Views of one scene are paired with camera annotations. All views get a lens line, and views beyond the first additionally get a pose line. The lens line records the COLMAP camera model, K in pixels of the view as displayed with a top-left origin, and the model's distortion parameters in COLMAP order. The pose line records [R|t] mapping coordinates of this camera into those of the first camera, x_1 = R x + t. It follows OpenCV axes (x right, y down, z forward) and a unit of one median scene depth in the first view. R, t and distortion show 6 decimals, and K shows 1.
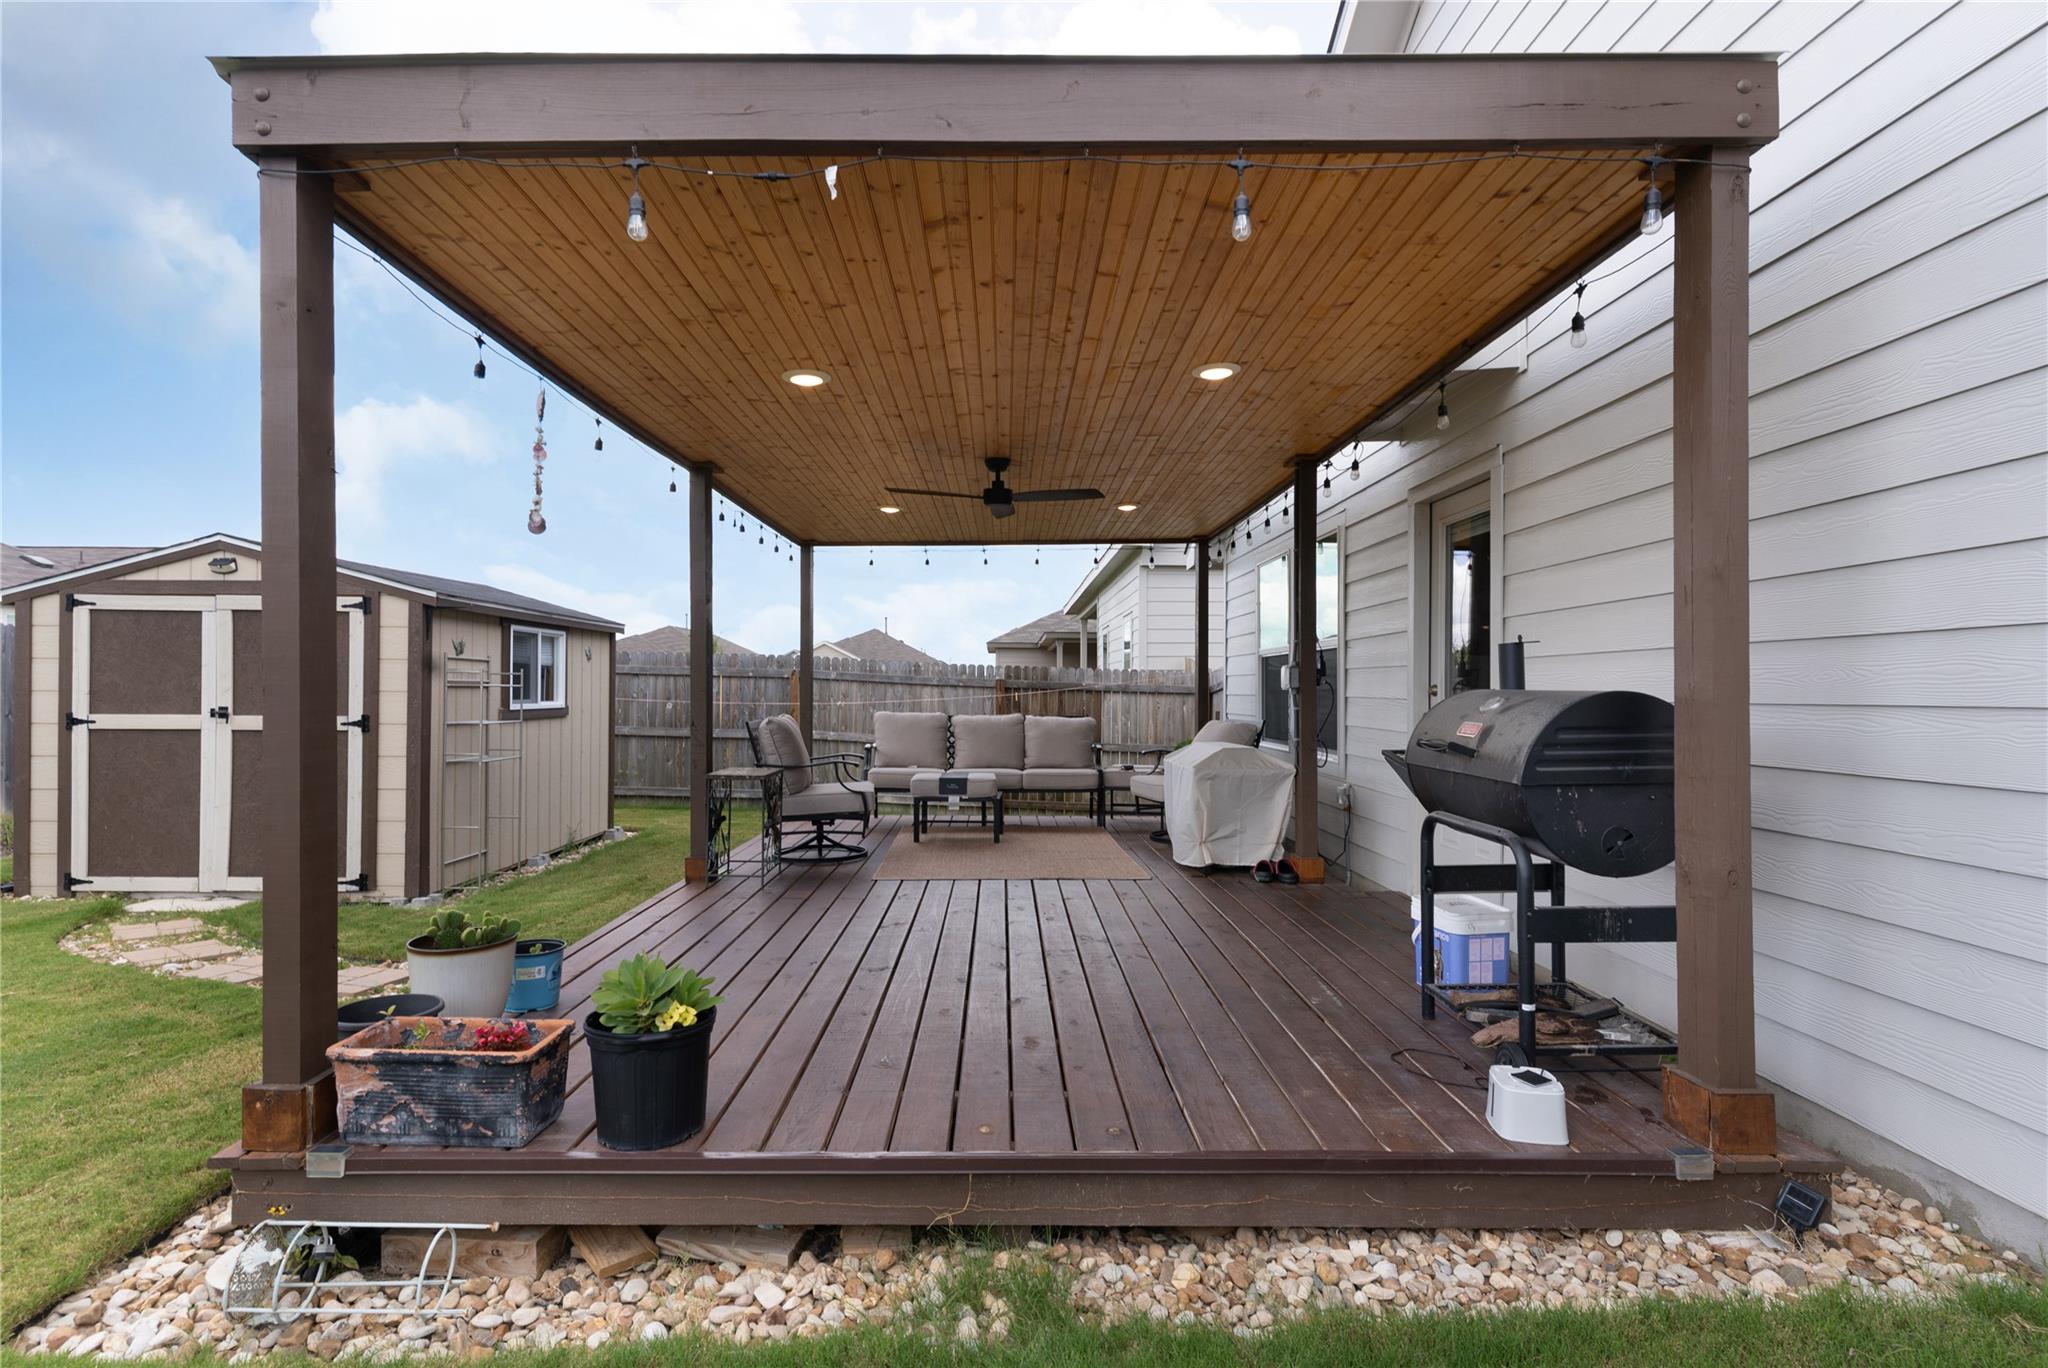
lens RADIAL K [[997.2, 0, 1024.0], [0, 997.2, 684.0], [0, 0, 1]] dist [-0.000225, -0.000345]
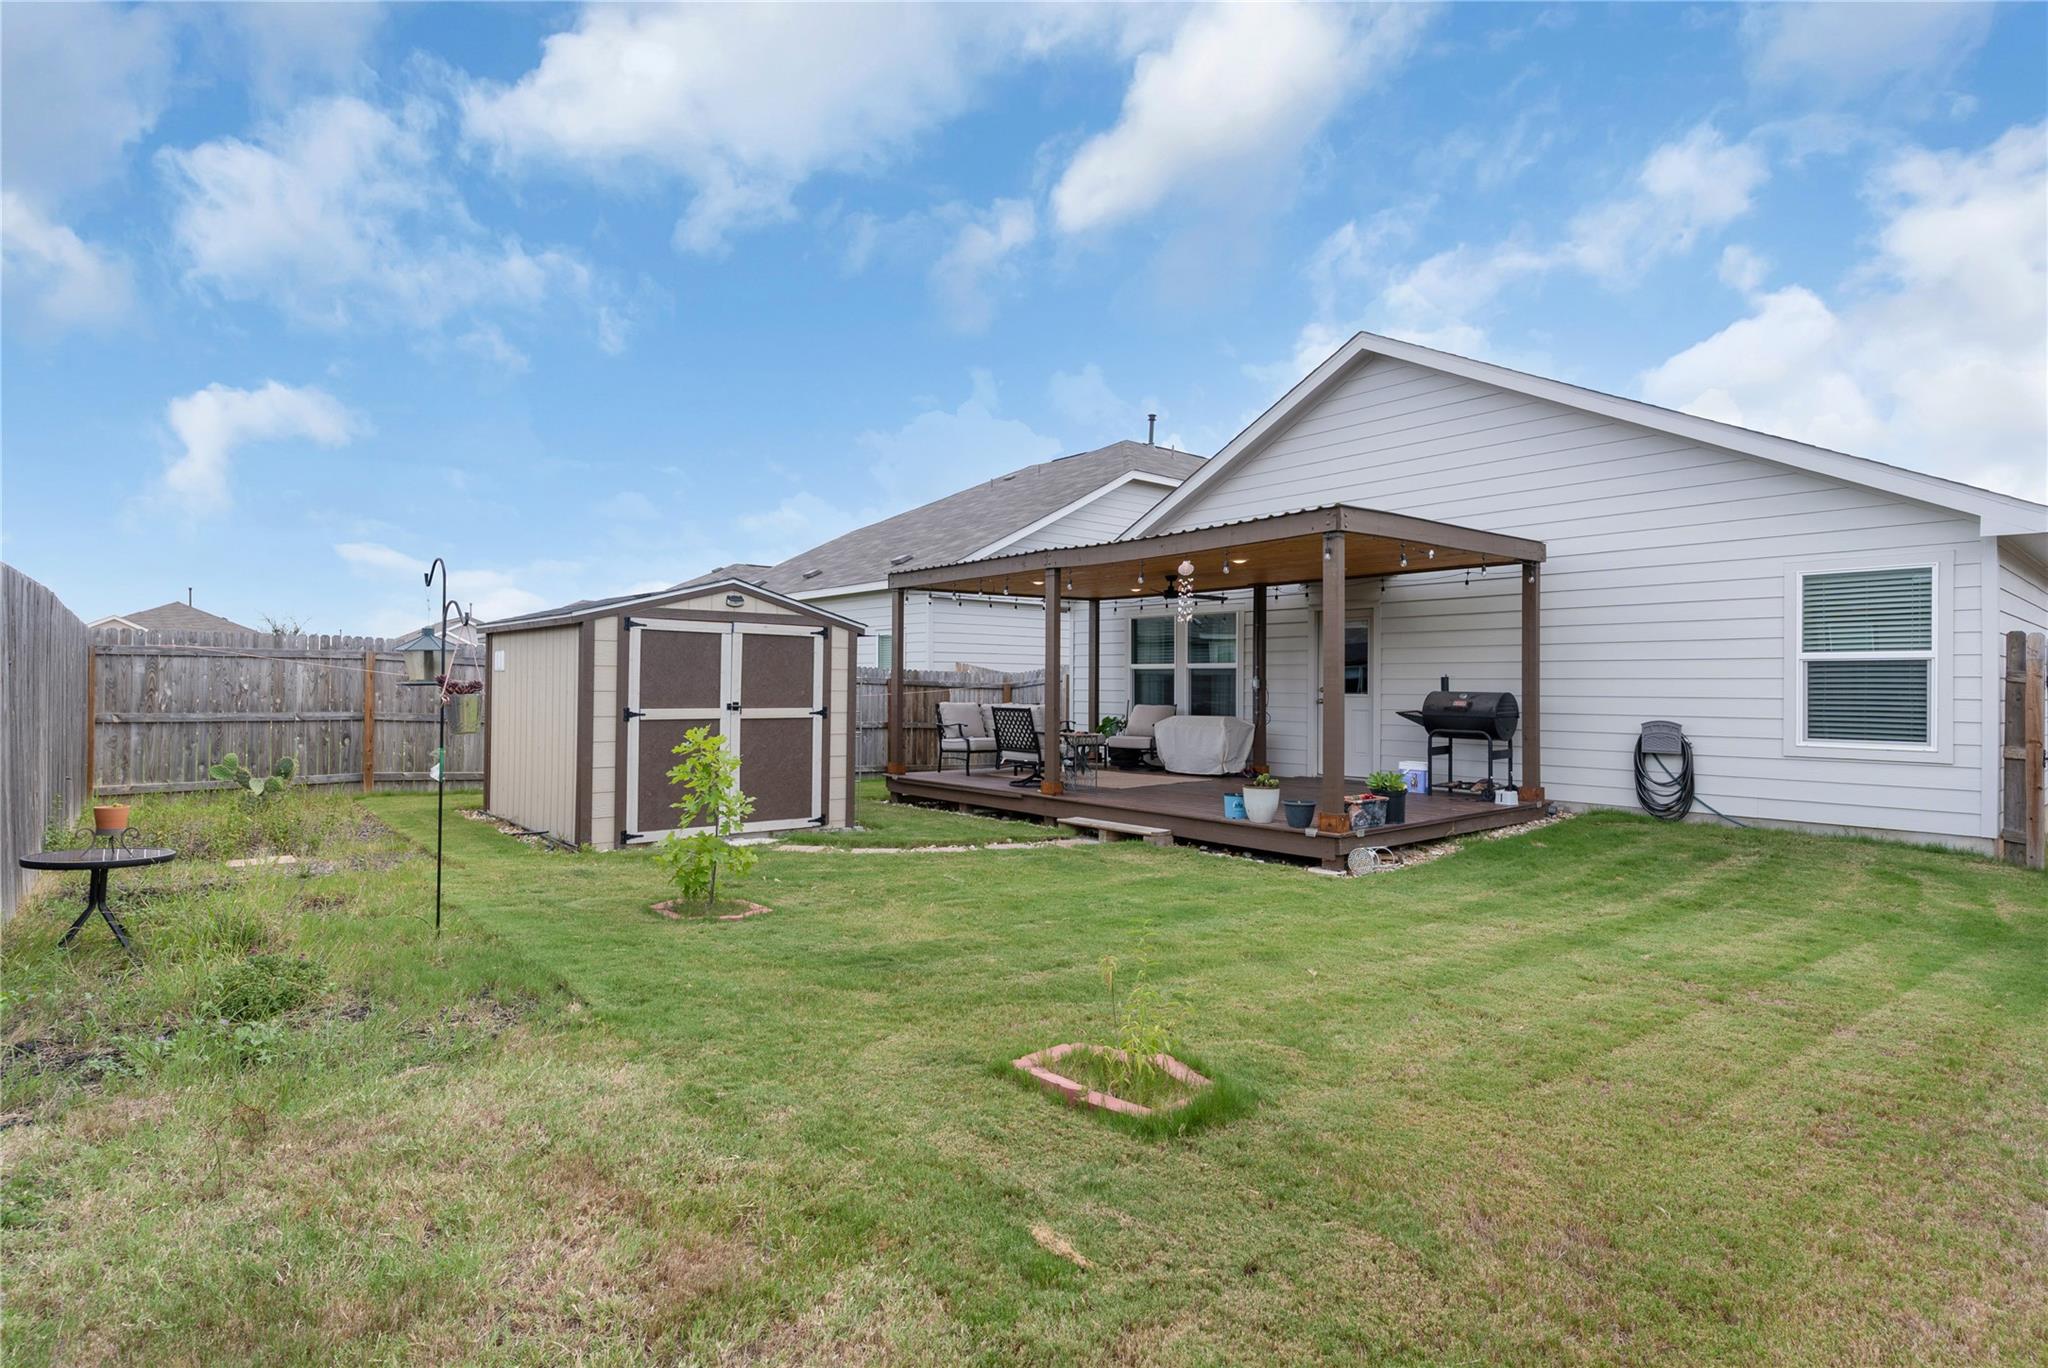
lens RADIAL K [[1005.4, 0, 1017.7], [0, 1005.4, 685.4], [0, 0, 1]] dist [0.001507, -0.000166]
pose [[0.779176, 0.000889, 0.626805, -1.380509], [-0.008735, 0.999917, 0.009441, -0.017716], [-0.626745, -0.012831, 0.779119, -0.346731]]
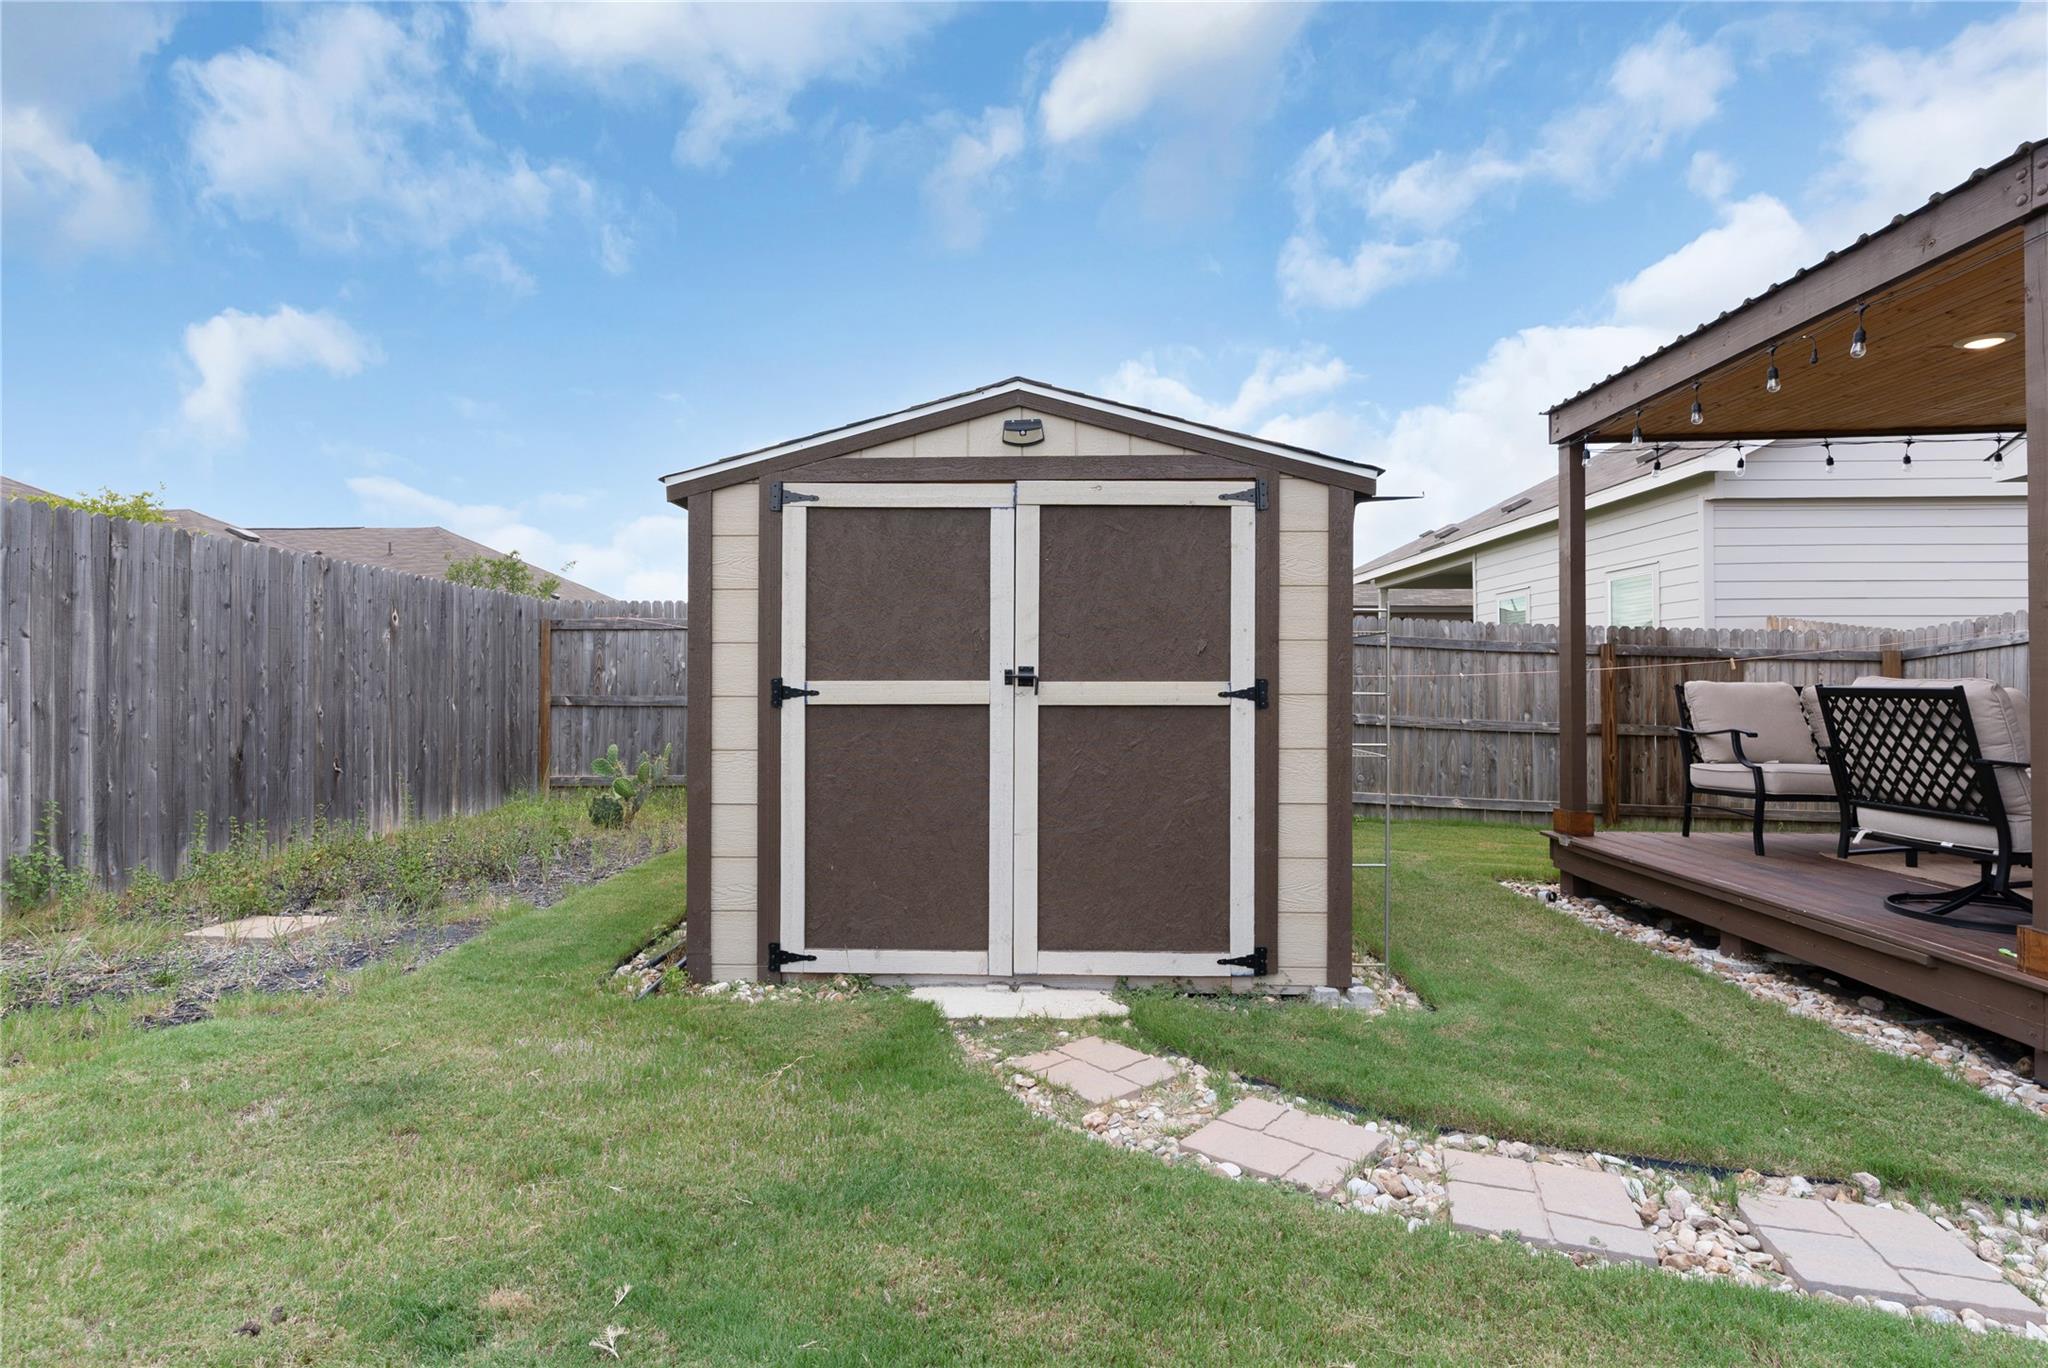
lens RADIAL K [[1009.7, 0, 1027.2], [0, 1009.7, 673.0], [0, 0, 1]] dist [0.010874, 0.000115]
pose [[0.998853, -0.006007, -0.047494, -0.774460], [0.006021, 0.999982, 0.000142, 0.026394], [0.047493, -0.000428, 0.998871, 0.392895]]
